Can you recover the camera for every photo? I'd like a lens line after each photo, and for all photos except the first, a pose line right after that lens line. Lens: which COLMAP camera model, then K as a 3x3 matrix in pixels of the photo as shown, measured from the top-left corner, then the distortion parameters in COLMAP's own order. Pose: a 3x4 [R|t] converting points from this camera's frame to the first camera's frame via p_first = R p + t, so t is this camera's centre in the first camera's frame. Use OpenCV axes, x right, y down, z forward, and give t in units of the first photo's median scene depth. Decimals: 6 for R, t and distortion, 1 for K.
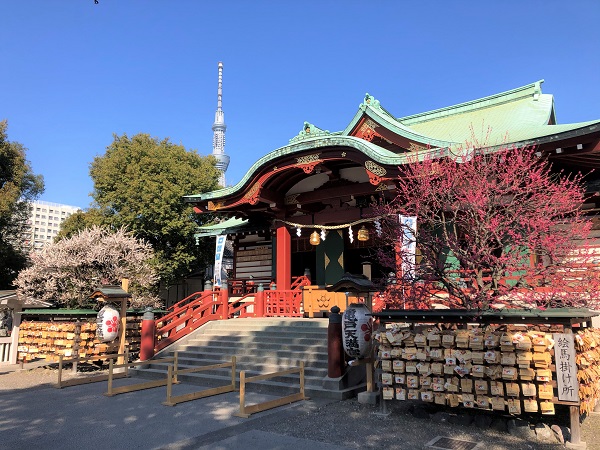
lens RADIAL K [[483.3, 0, 295.2], [0, 483.3, 224.8], [0, 0, 1]] dist [0.047848, -0.013549]
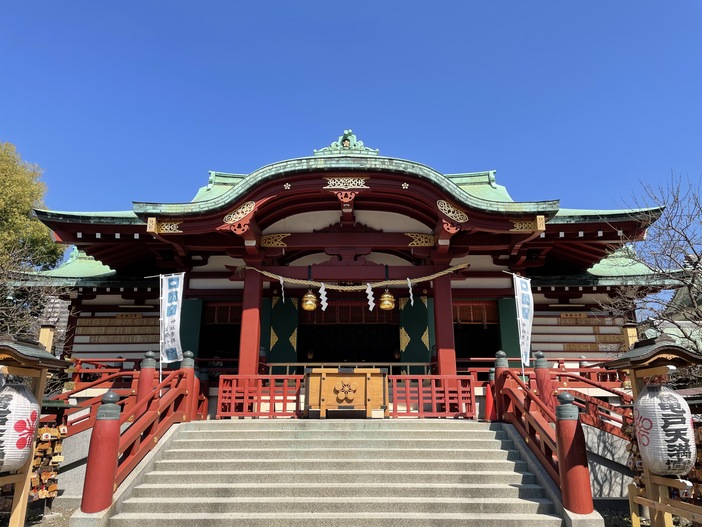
lens RADIAL K [[531.8, 0, 355.2], [0, 531.8, 253.1], [0, 0, 1]] dist [0.068149, 0.013661]
pose [[0.830963, 0.168586, 0.530169, -0.327461], [-0.095888, 0.982119, -0.162010, 0.081206], [-0.548002, 0.083787, 0.832270, 0.338198]]
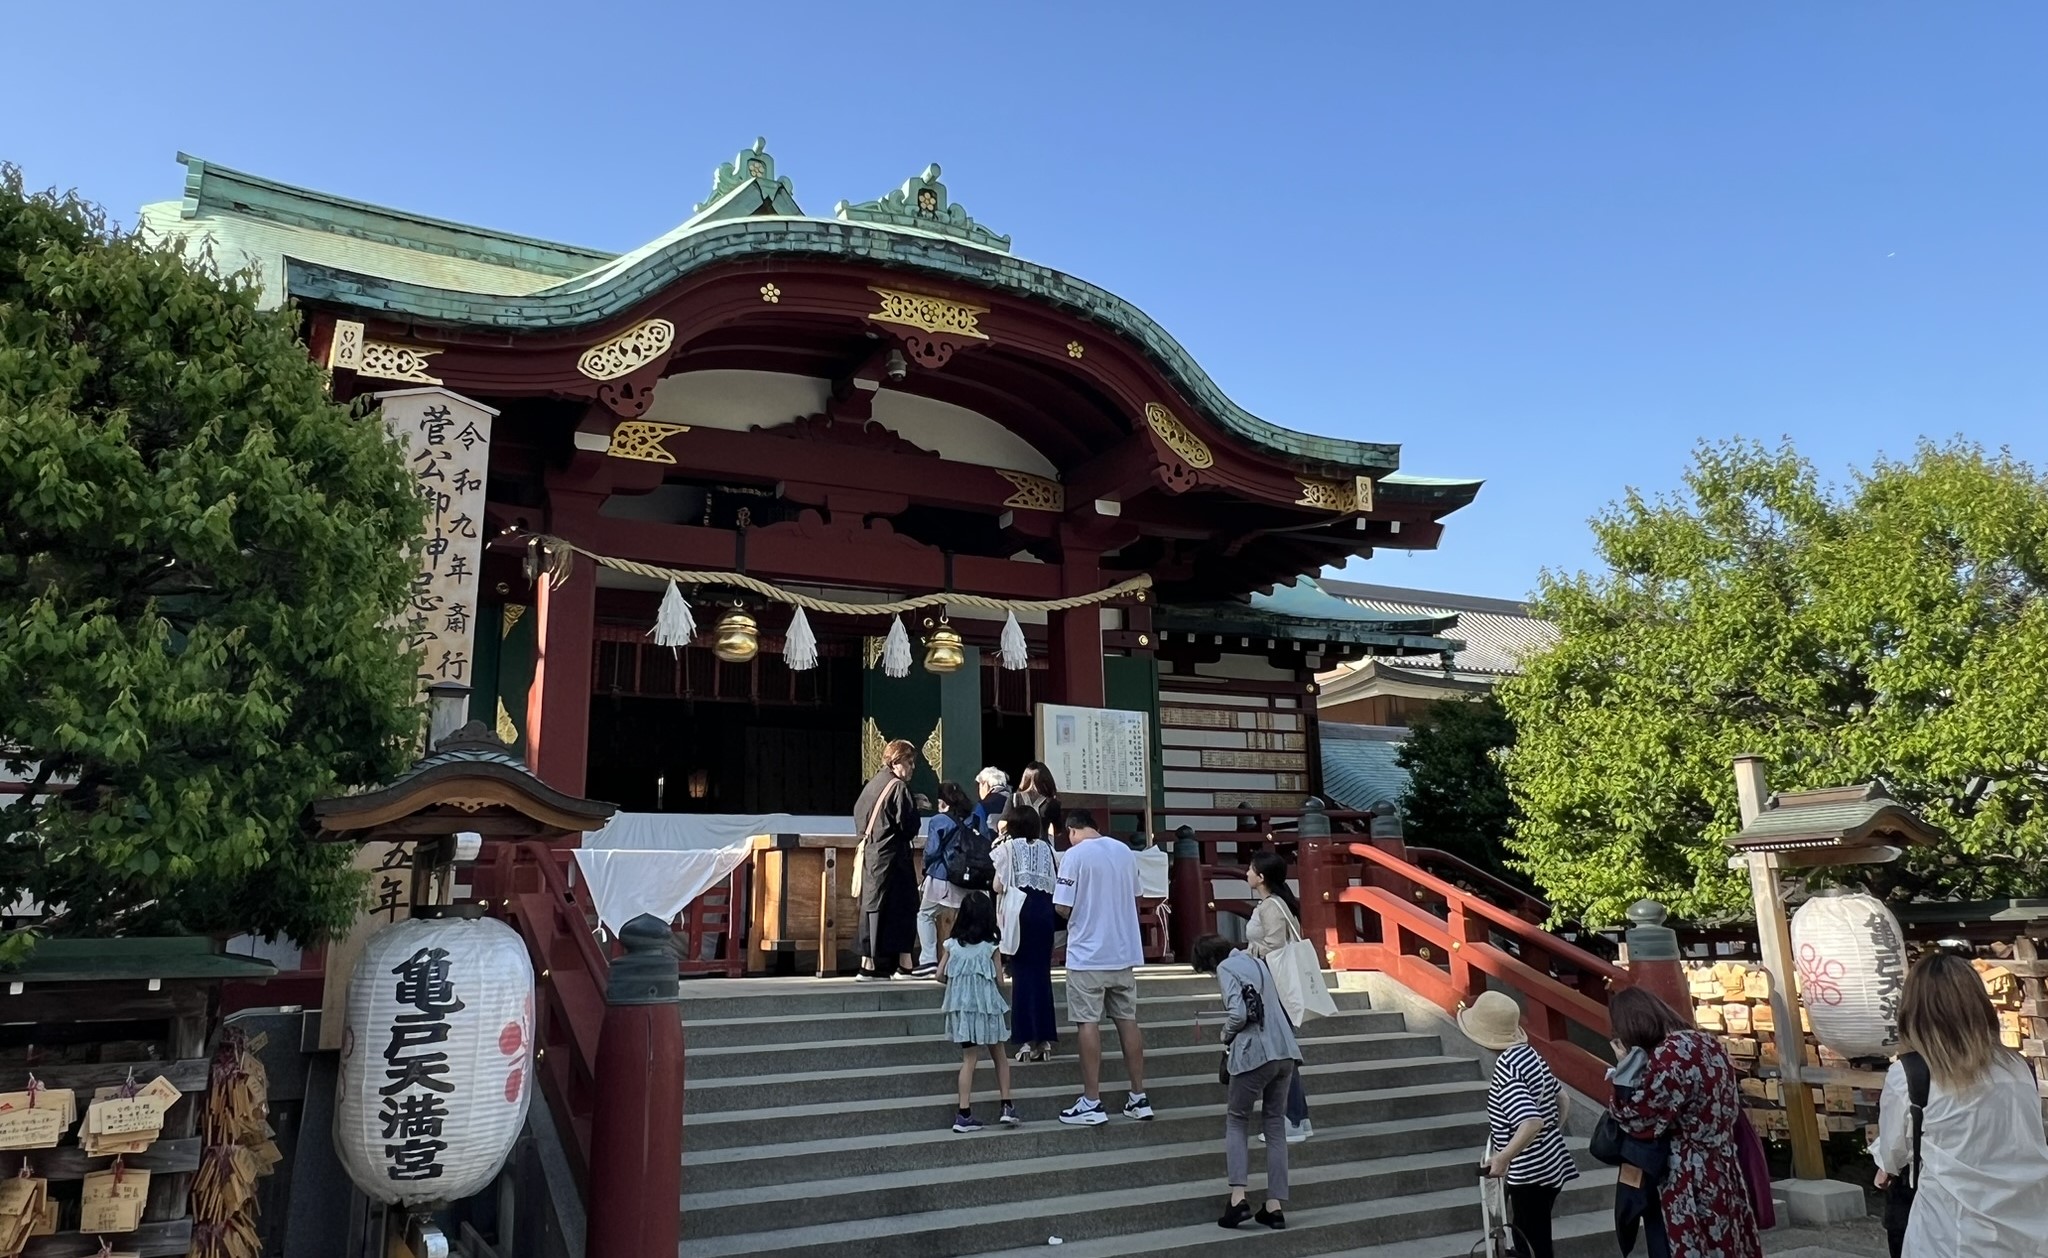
lens RADIAL K [[1471.3, 0, 1024.0], [0, 1471.3, 537.8], [0, 0, 1]] dist [0.010283, -0.012928]
pose [[0.465885, 0.226699, 0.855312, -0.528050], [-0.122994, 0.973831, -0.191118, 0.106031], [-0.876256, -0.016159, 0.481575, 0.553328]]
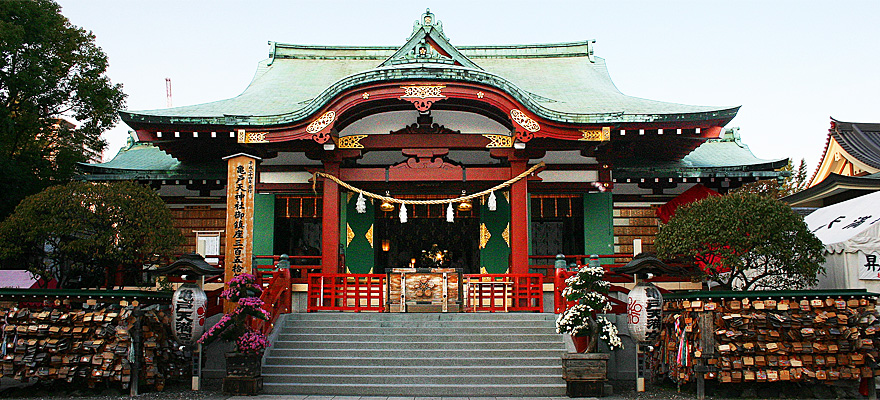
lens RADIAL K [[774.4, 0, 427.0], [0, 774.4, 202.2], [0, 0, 1]] dist [-0.140259, 0.044351]
pose [[0.840079, 0.086540, 0.535517, -0.527046], [-0.093956, 0.995485, -0.013480, 0.039386], [-0.534266, -0.038990, 0.844417, 0.023366]]
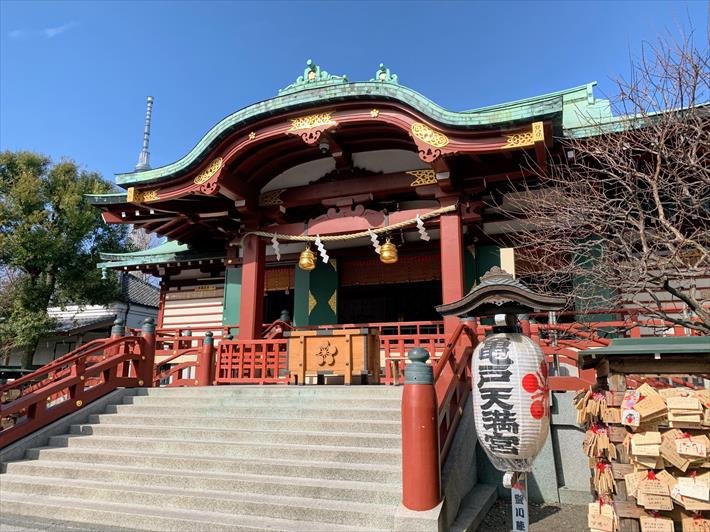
lens RADIAL K [[541.0, 0, 353.2], [0, 541.0, 263.4], [0, 0, 1]] dist [0.048876, -0.013000]
pose [[0.973172, 0.059035, 0.222378, -0.058544], [-0.046047, 0.996941, -0.063145, 0.078099], [-0.225425, 0.051211, 0.972914, 0.309824]]
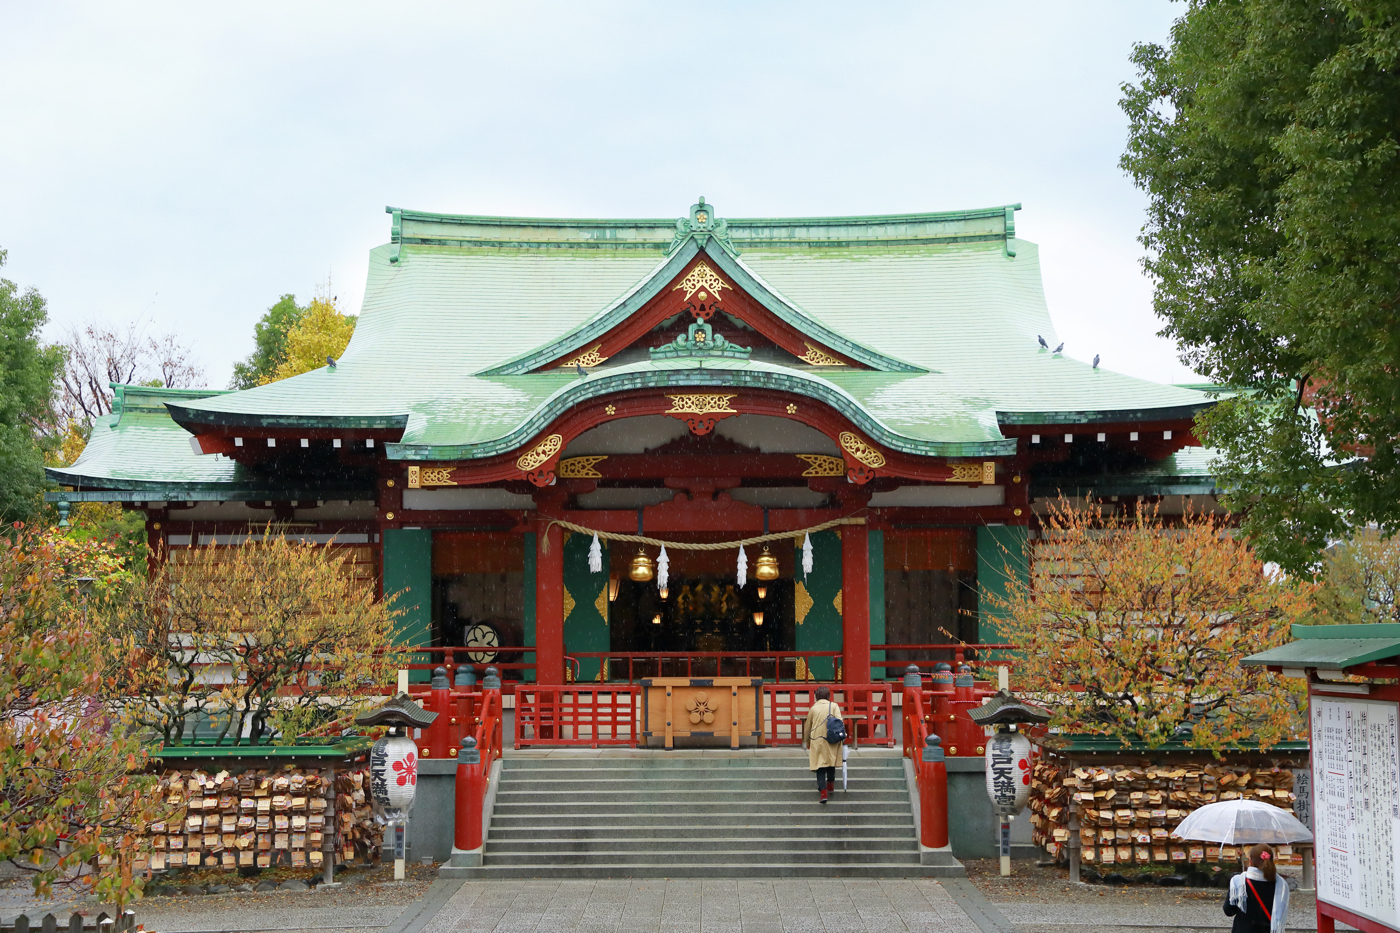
lens RADIAL K [[2392.6, 0, 713.2], [0, 2392.6, 436.7], [0, 0, 1]] dist [0.082632, 0.000000]
pose [[0.827729, 0.053038, 0.558616, -1.129178], [-0.091019, 0.995030, 0.040394, -0.182437], [-0.553697, -0.084280, 0.828442, -0.804482]]
